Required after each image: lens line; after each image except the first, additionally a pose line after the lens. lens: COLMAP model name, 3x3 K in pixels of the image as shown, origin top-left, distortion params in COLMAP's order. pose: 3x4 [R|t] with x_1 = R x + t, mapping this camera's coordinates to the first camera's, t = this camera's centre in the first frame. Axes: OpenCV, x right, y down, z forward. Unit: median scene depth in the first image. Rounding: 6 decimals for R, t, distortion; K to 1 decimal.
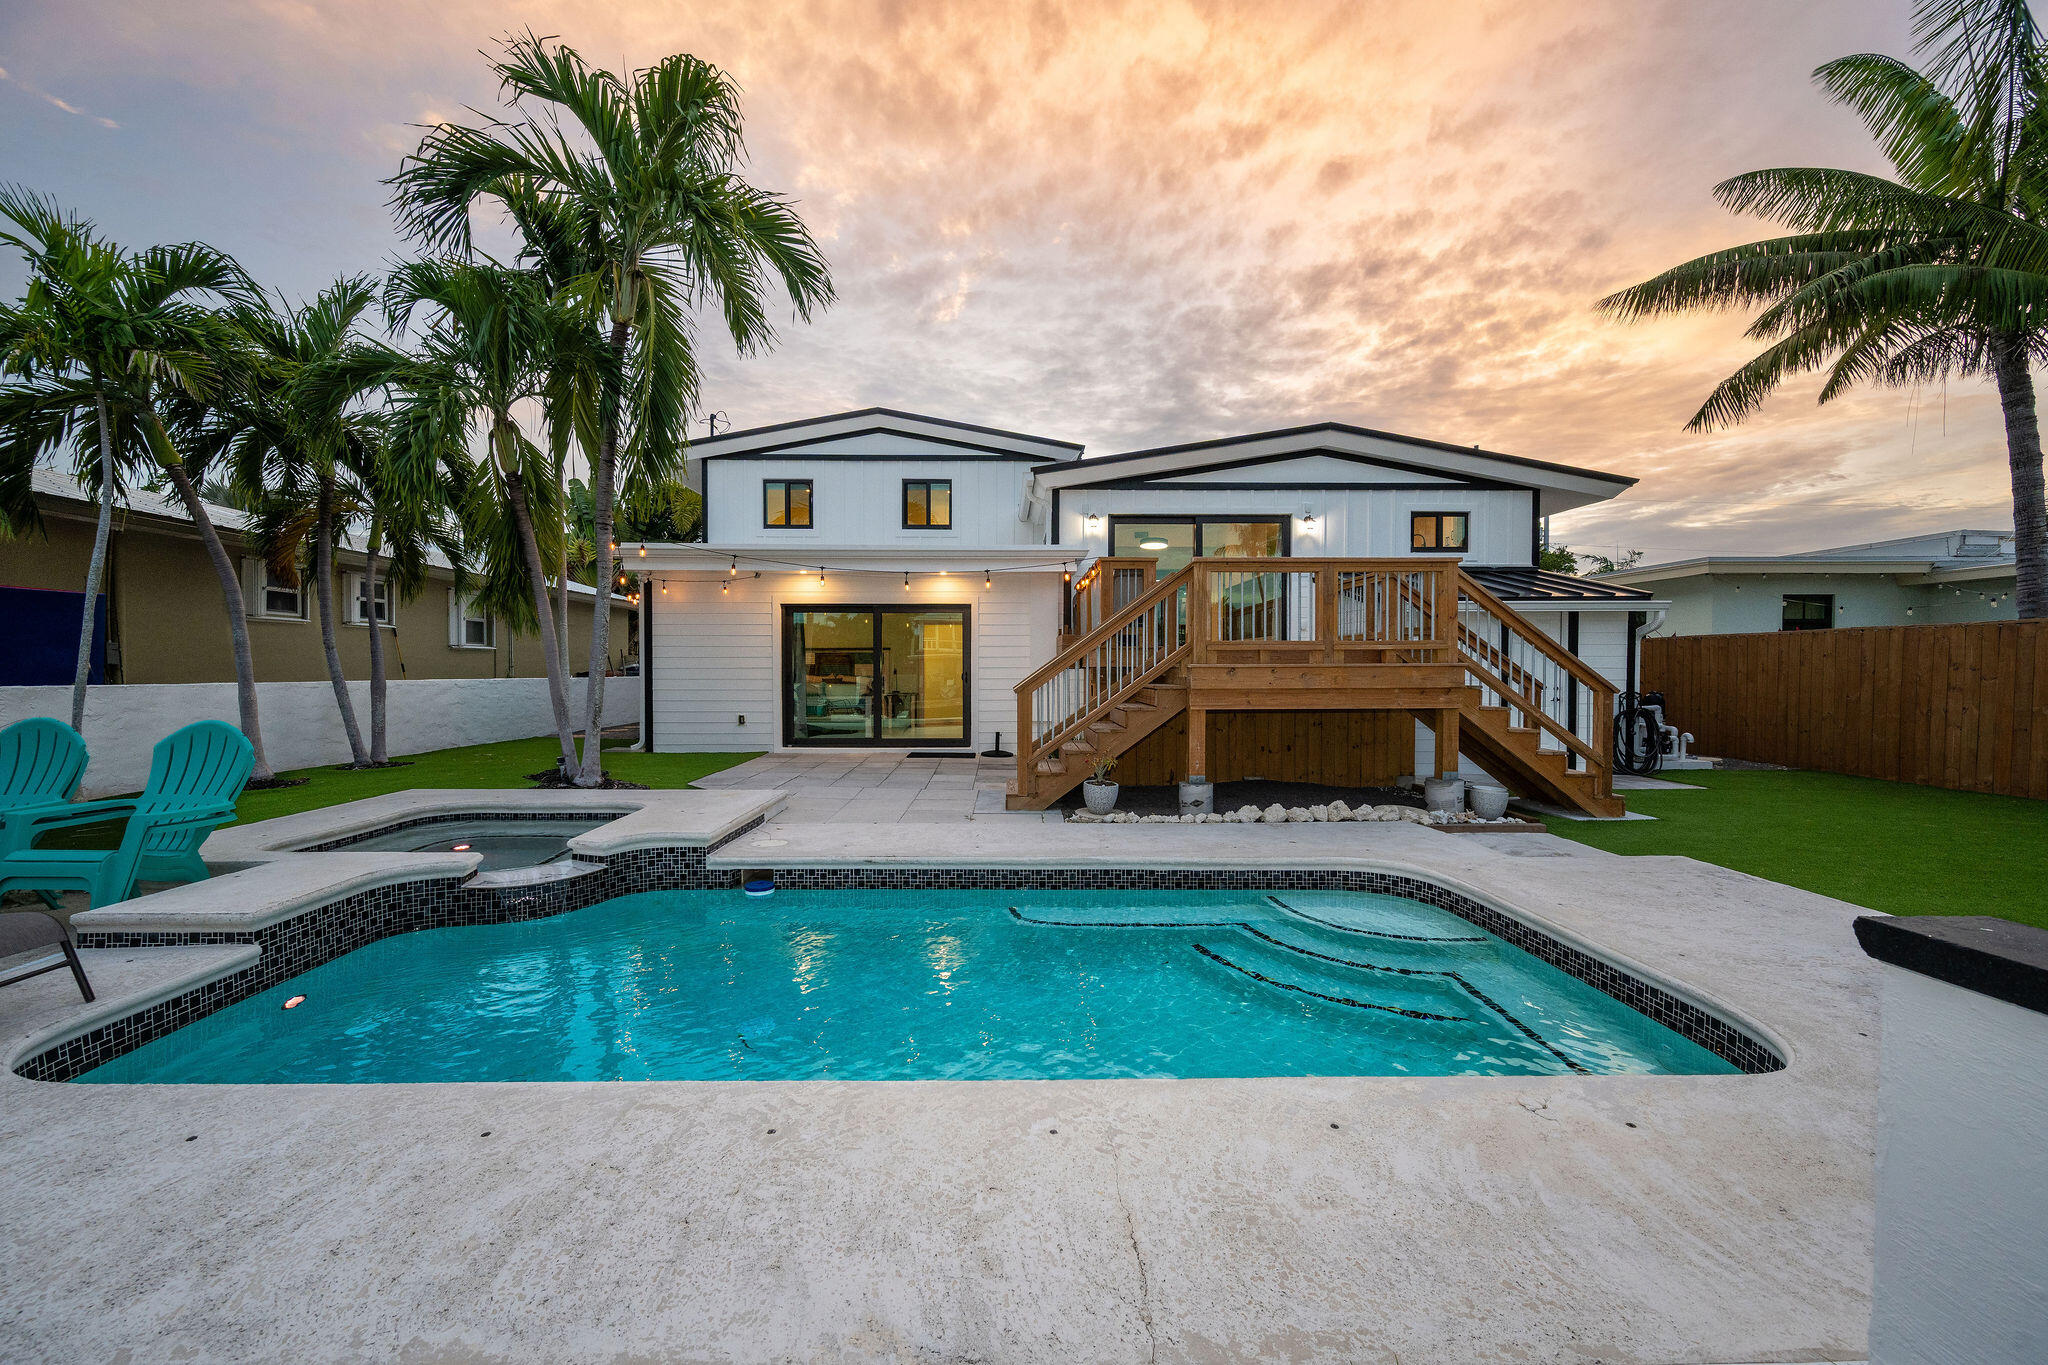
lens RADIAL K [[808.9, 0, 1013.2], [0, 808.9, 678.5], [0, 0, 1]] dist [-0.002467, 0.001246]
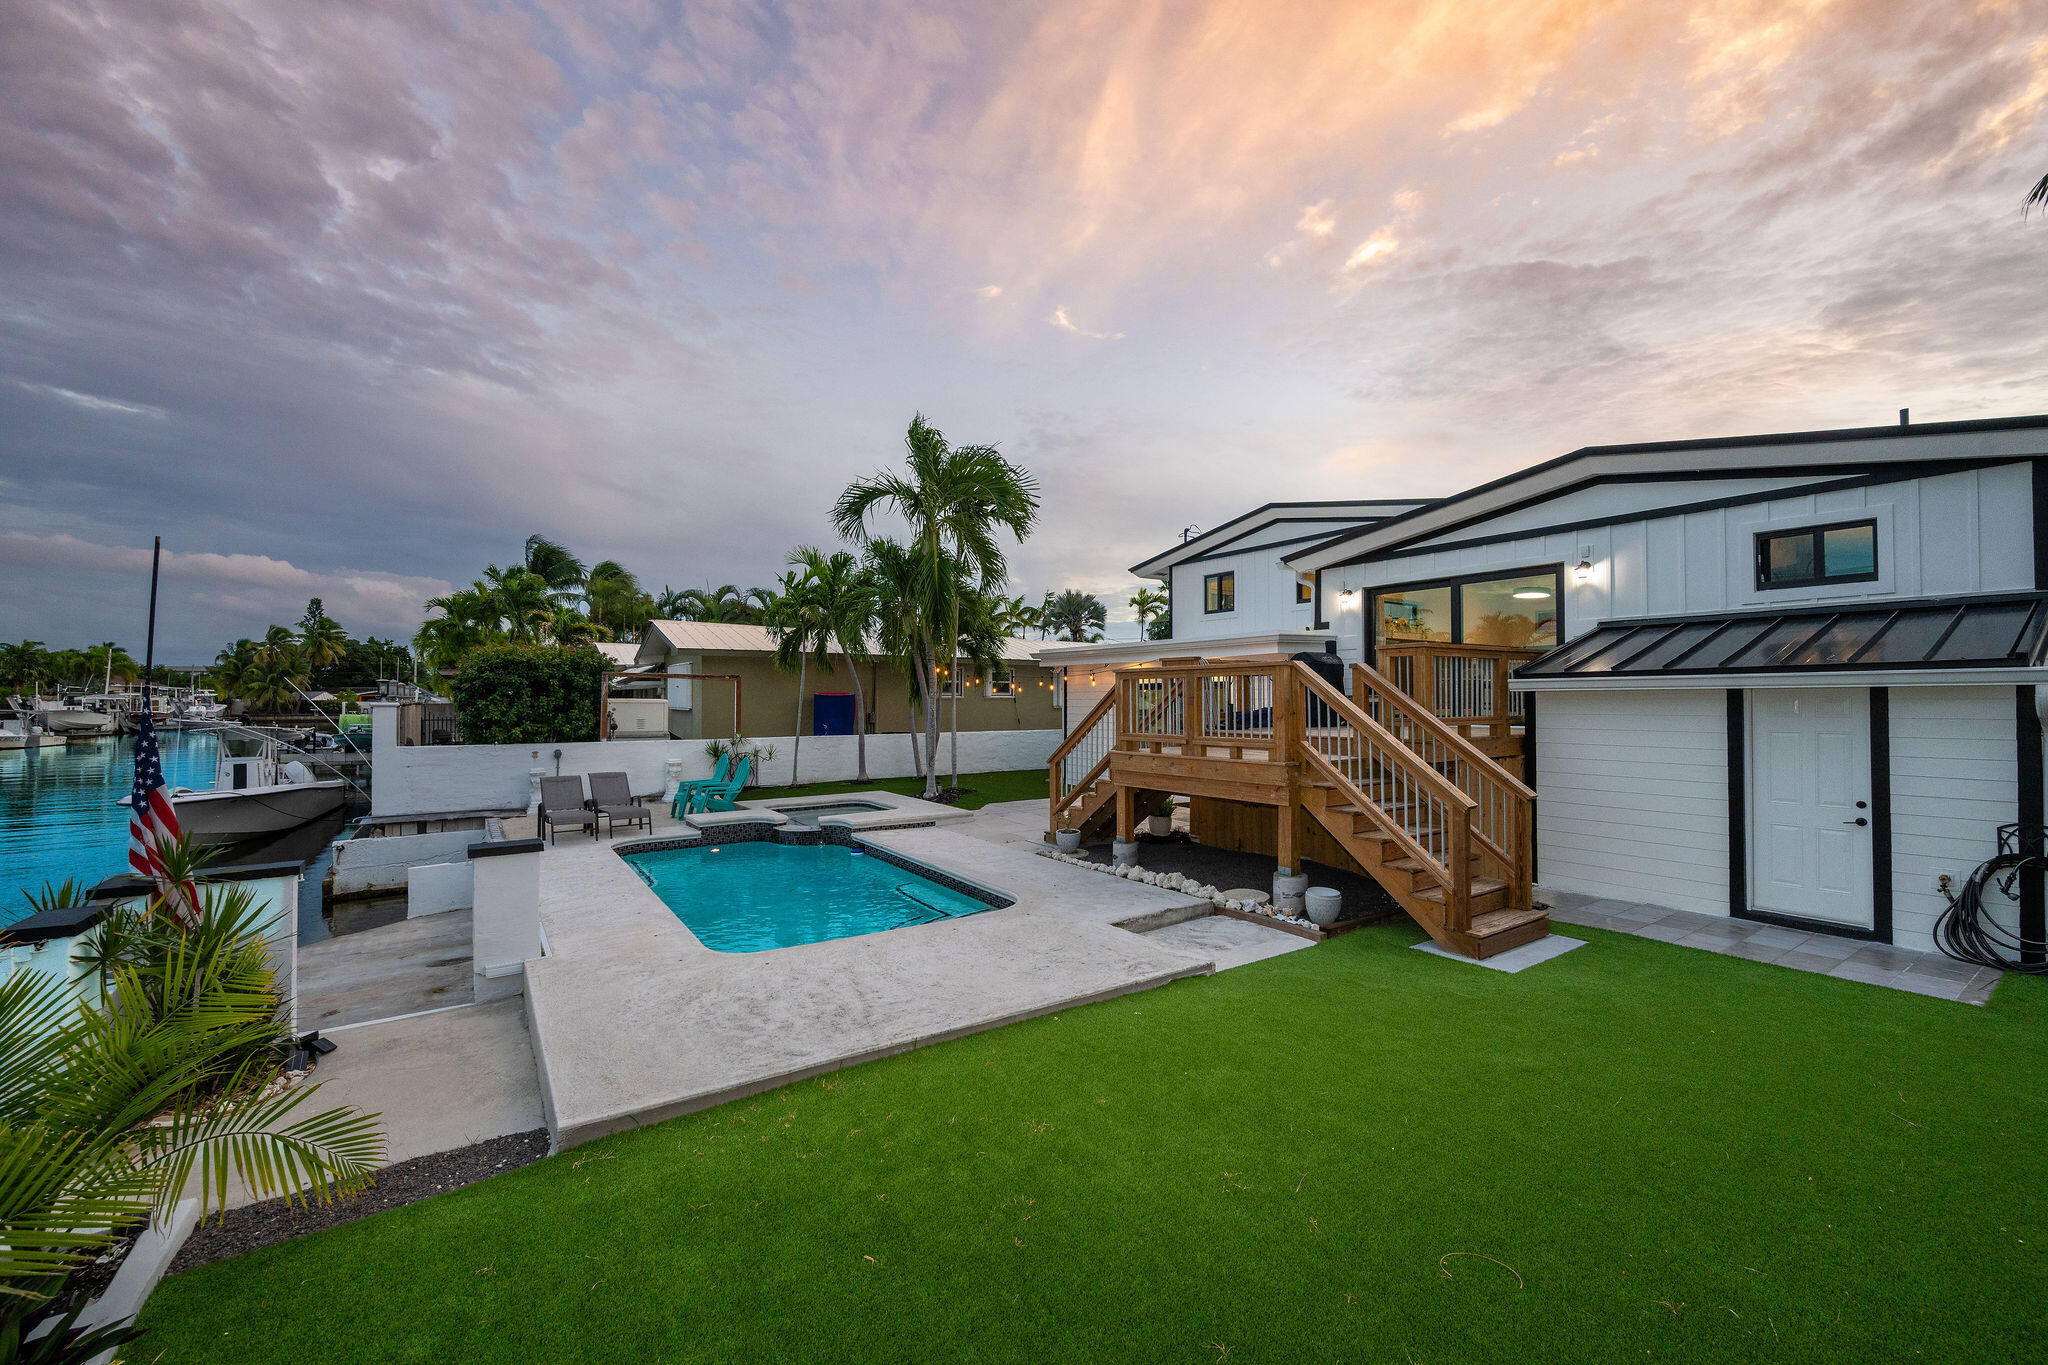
lens RADIAL K [[808.9, 0, 1022.9], [0, 808.9, 684.5], [0, 0, 1]] dist [-0.002467, 0.001246]
pose [[0.549105, -0.016977, -0.835581, 0.882425], [-0.005338, 0.999702, -0.023820, -0.066623], [0.835736, 0.017541, 0.548850, 0.105379]]
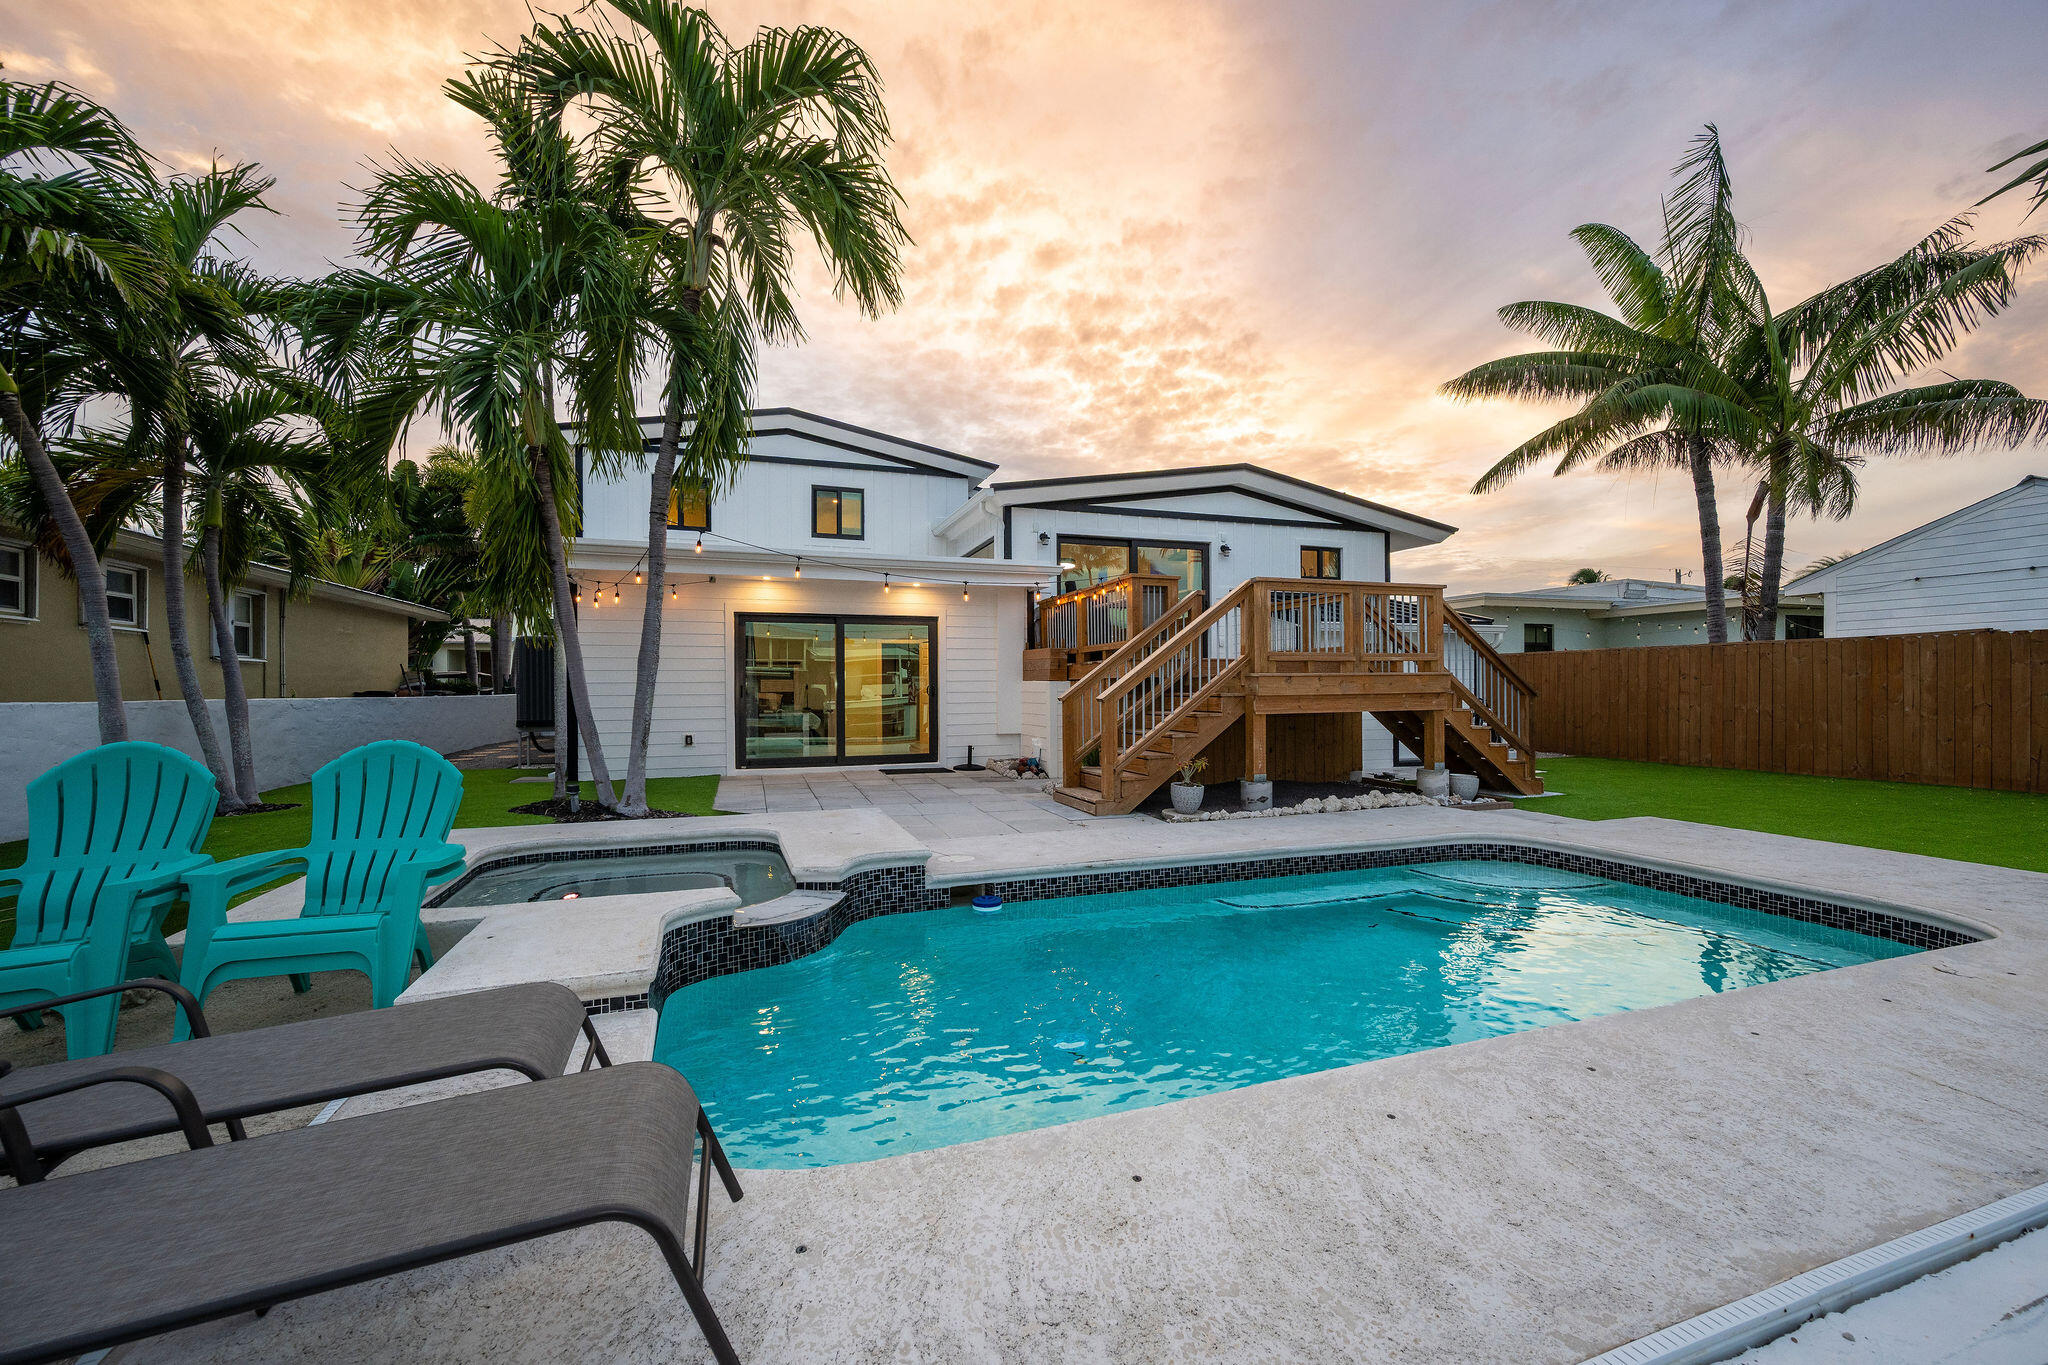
lens RADIAL K [[808.9, 0, 1024.8], [0, 808.9, 686.2], [0, 0, 1]] dist [-0.002467, 0.001246]
pose [[0.947478, -0.005221, 0.319779, -0.305617], [0.010389, 0.999842, -0.014457, 0.009039], [-0.319653, 0.017020, 0.947382, 0.040831]]
